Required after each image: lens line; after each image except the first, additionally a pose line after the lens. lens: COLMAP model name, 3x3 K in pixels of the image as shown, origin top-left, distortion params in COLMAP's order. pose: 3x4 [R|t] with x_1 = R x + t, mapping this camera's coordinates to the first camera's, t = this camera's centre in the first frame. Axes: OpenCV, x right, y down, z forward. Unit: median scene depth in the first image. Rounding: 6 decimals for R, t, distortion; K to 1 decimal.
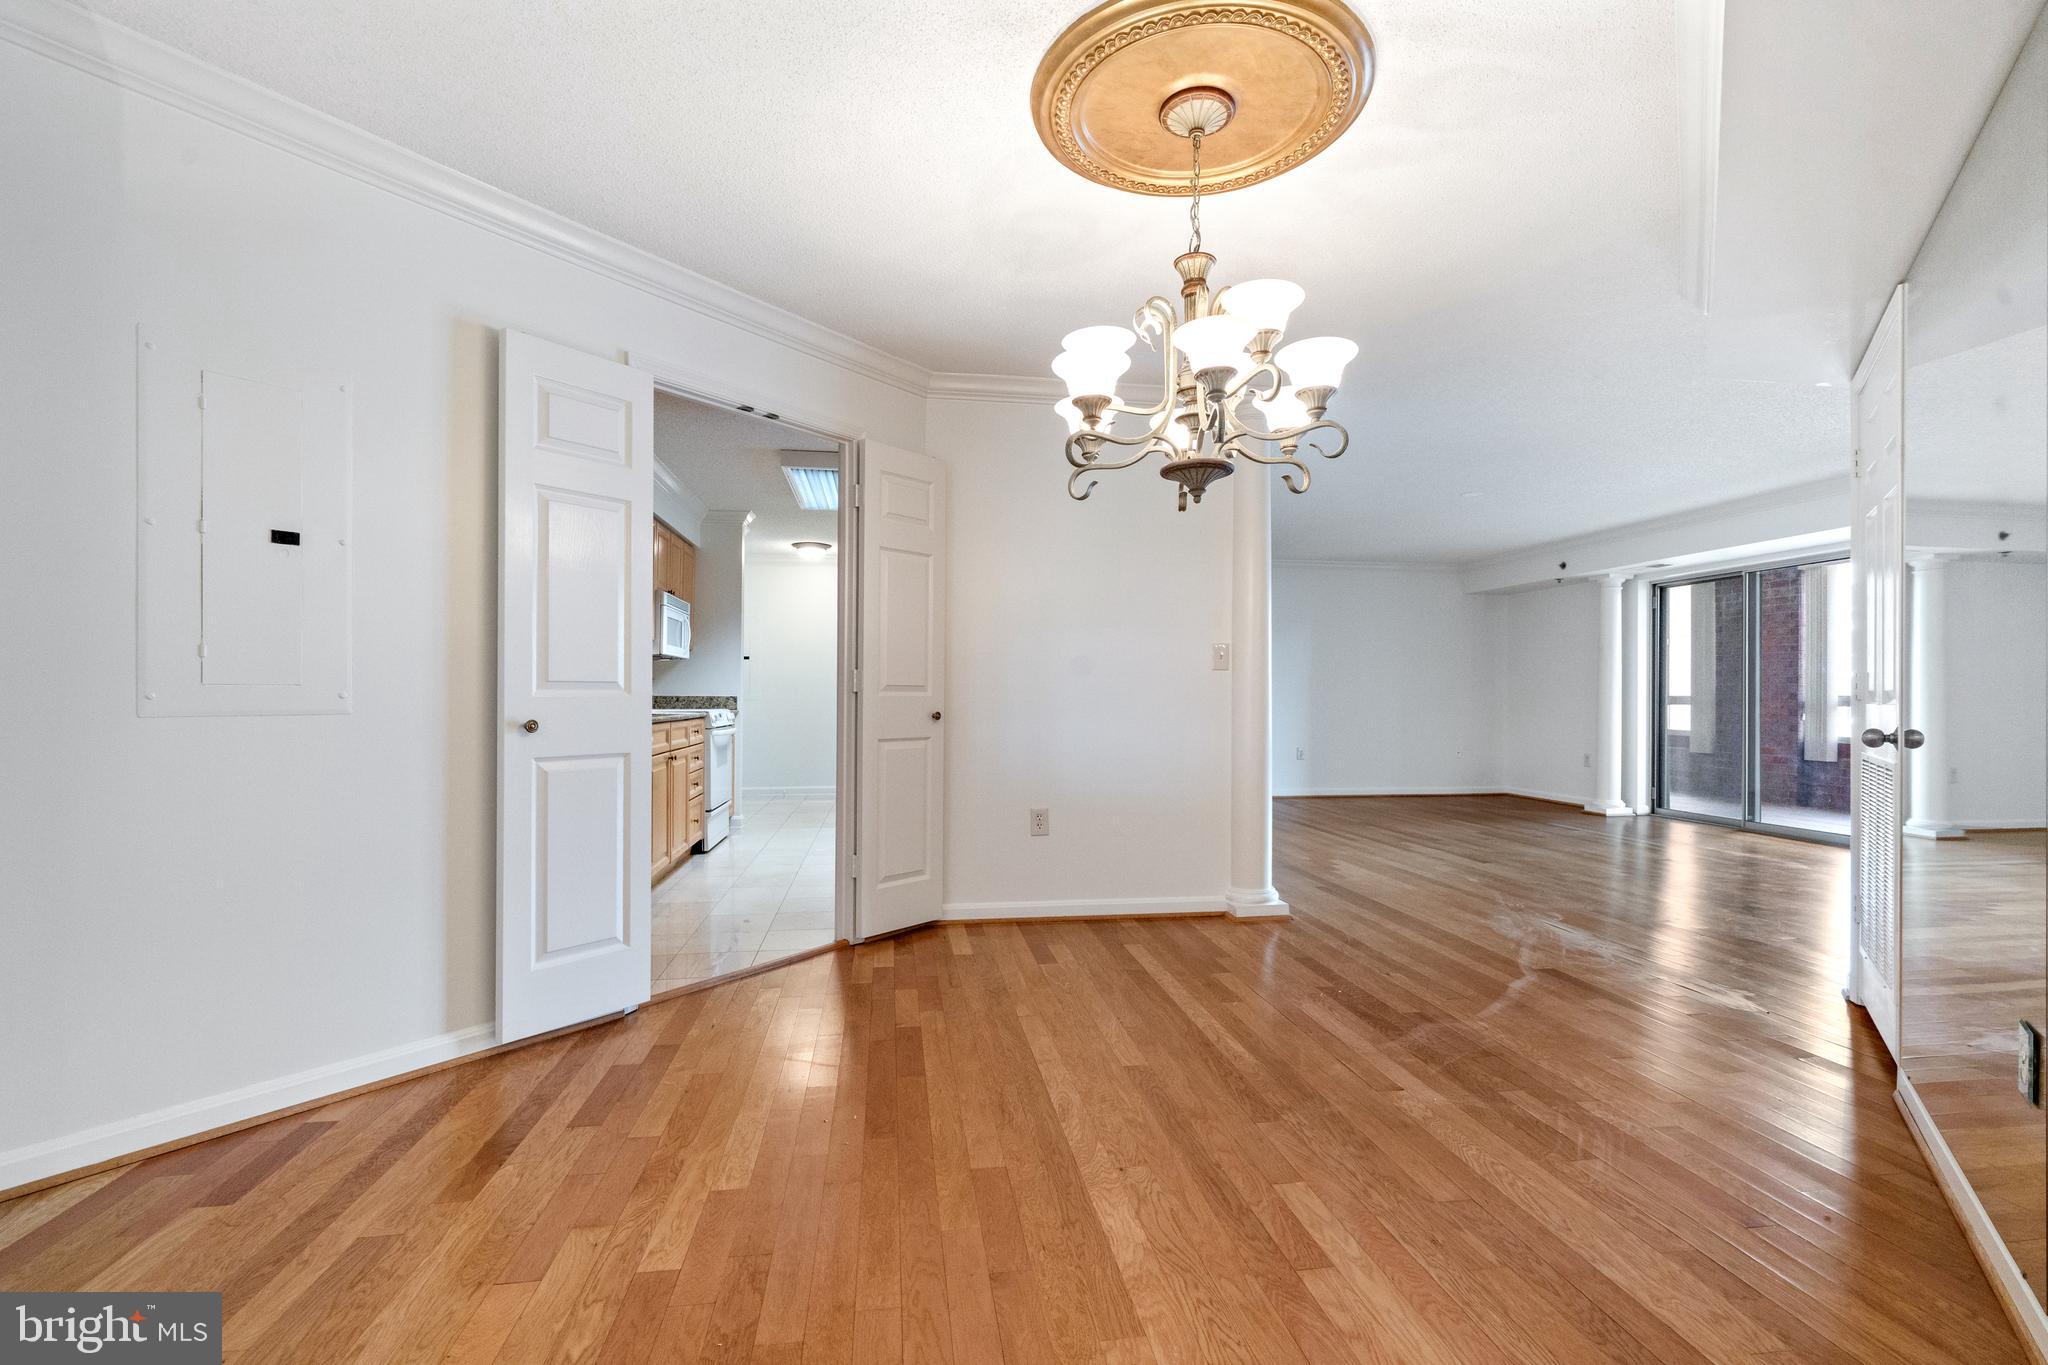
lens RADIAL K [[910.0, 0, 1028.4], [0, 910.0, 693.2], [0, 0, 1]] dist [0.000218, -0.000068]
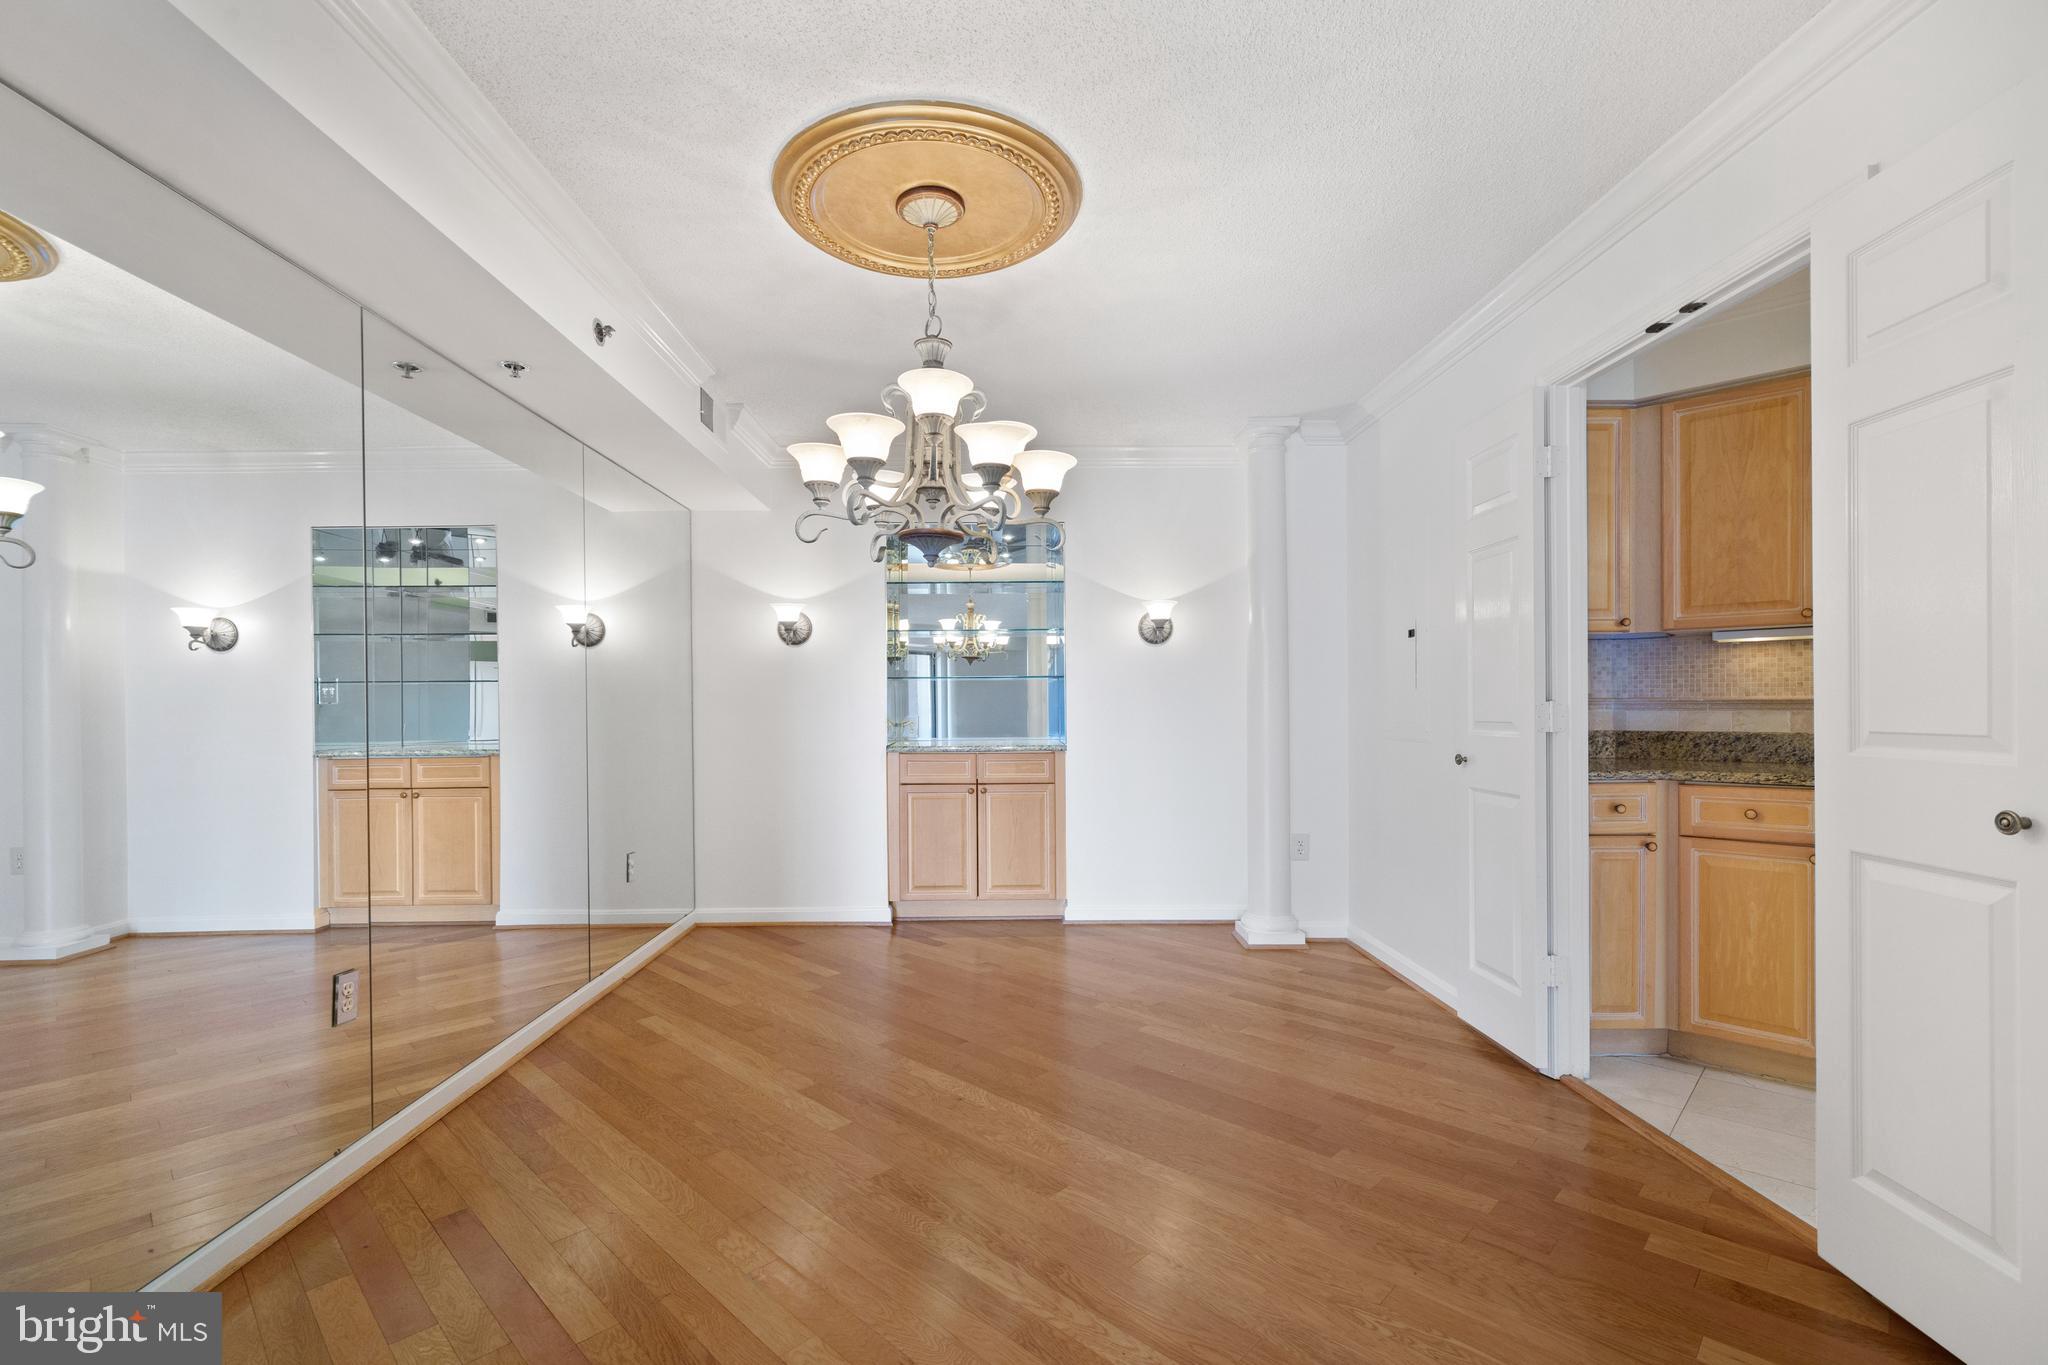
lens RADIAL K [[905.9, 0, 1006.9], [0, 905.9, 709.7], [0, 0, 1]] dist [0.000496, -0.000018]
pose [[-0.800138, 0.003856, -0.599803, 0.453028], [0.004634, 0.999989, 0.000247, -0.022351], [0.599798, -0.002582, -0.800147, 1.138342]]
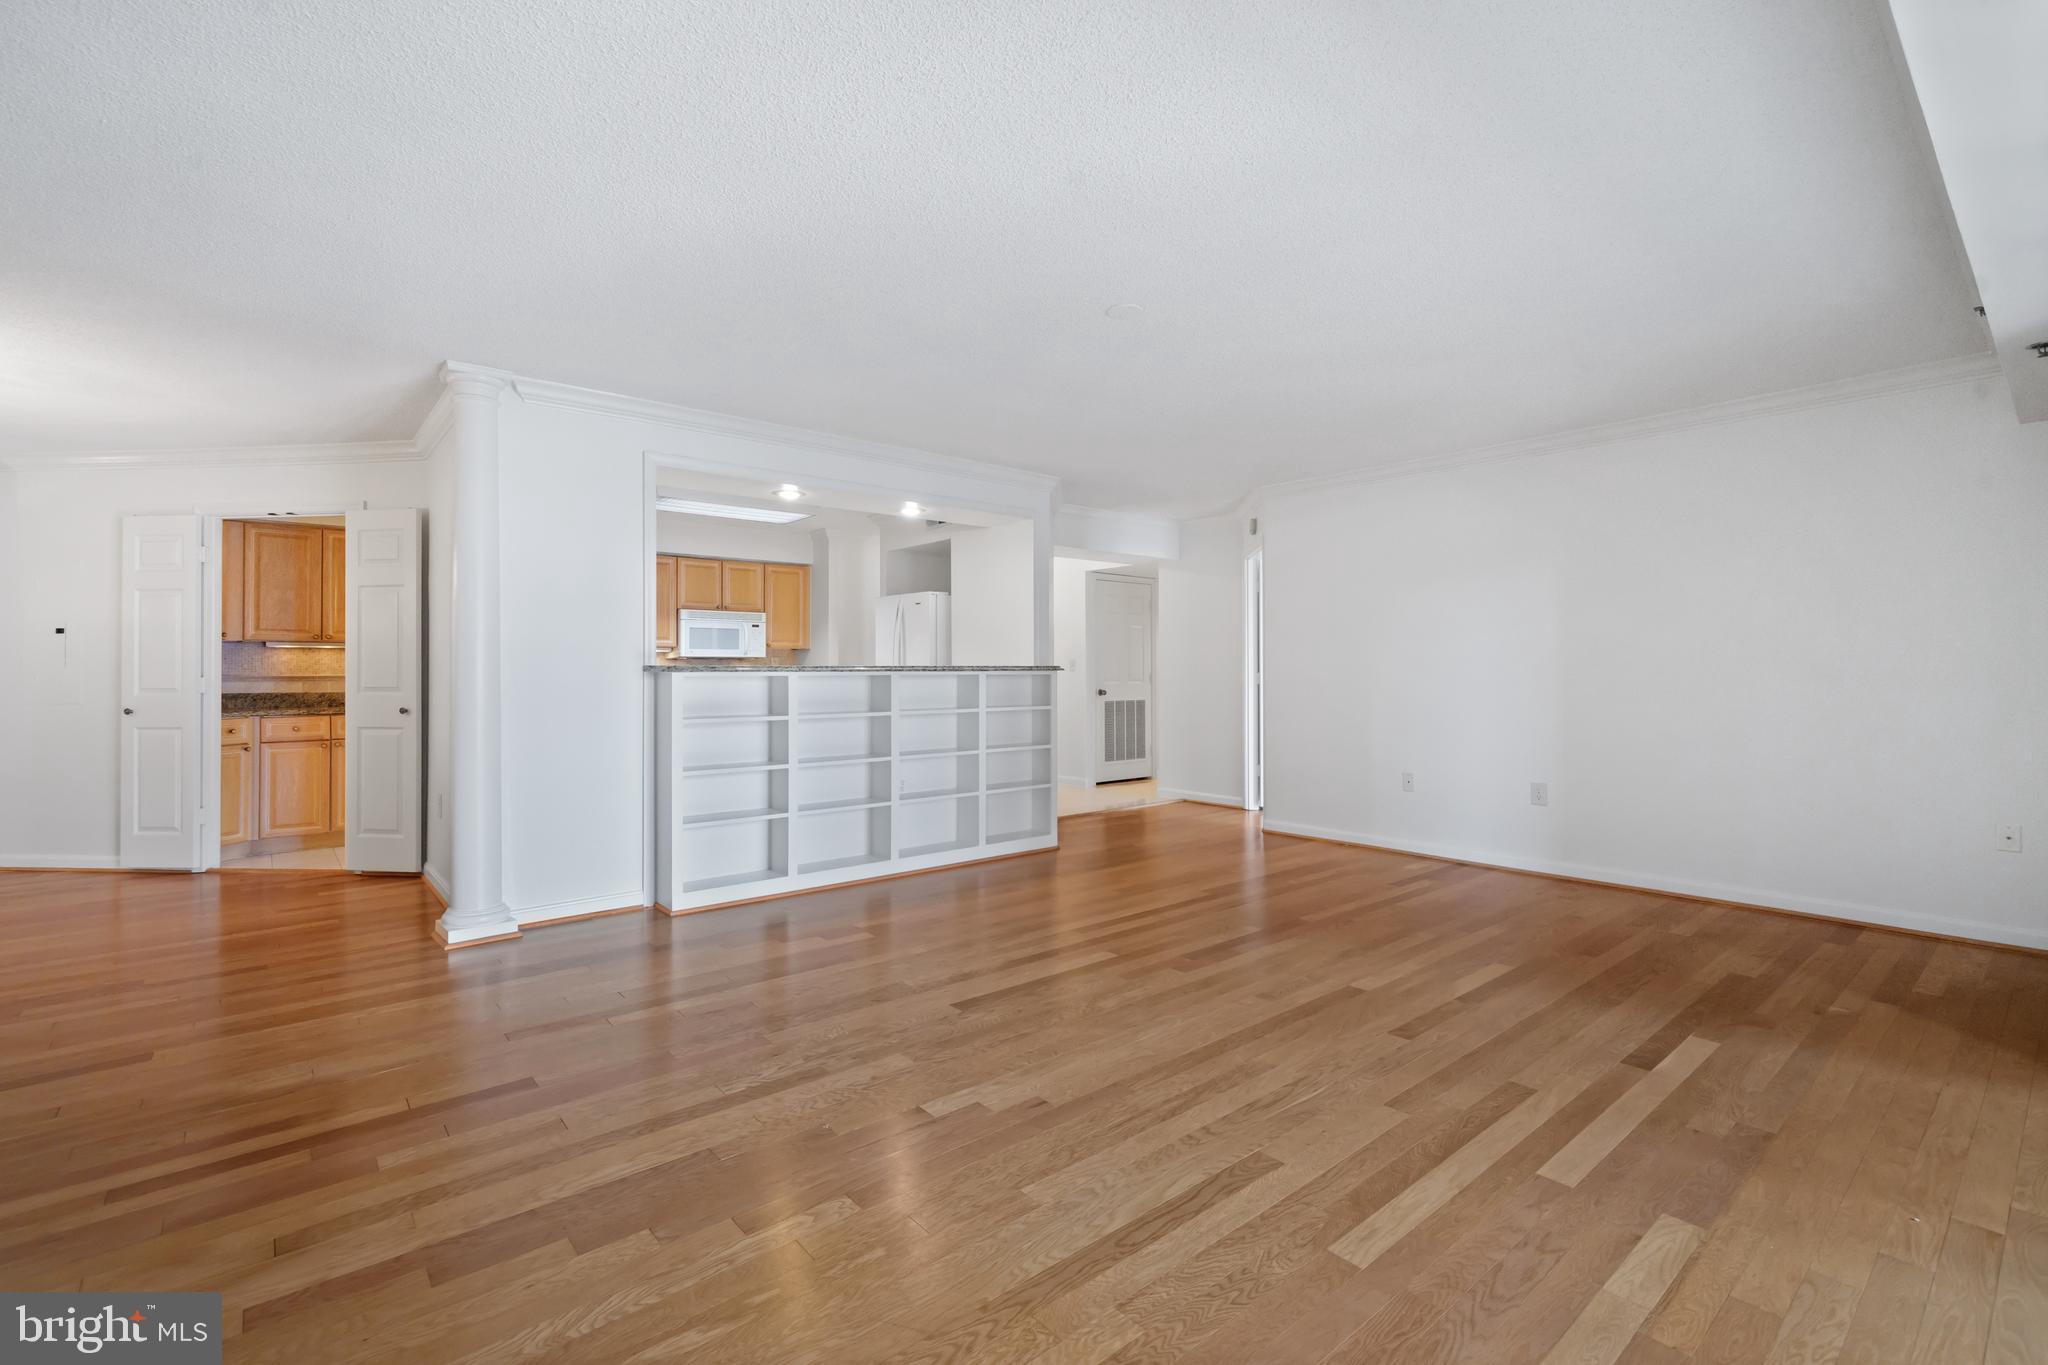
lens RADIAL K [[905.6, 0, 1023.4], [0, 905.6, 664.4], [0, 0, 1]] dist [0.000288, 0.000209]
pose [[0.522595, -0.013756, -0.852470, 1.560059], [0.008360, 0.999904, -0.011010, -0.020451], [0.852540, -0.001373, 0.522660, 1.171620]]
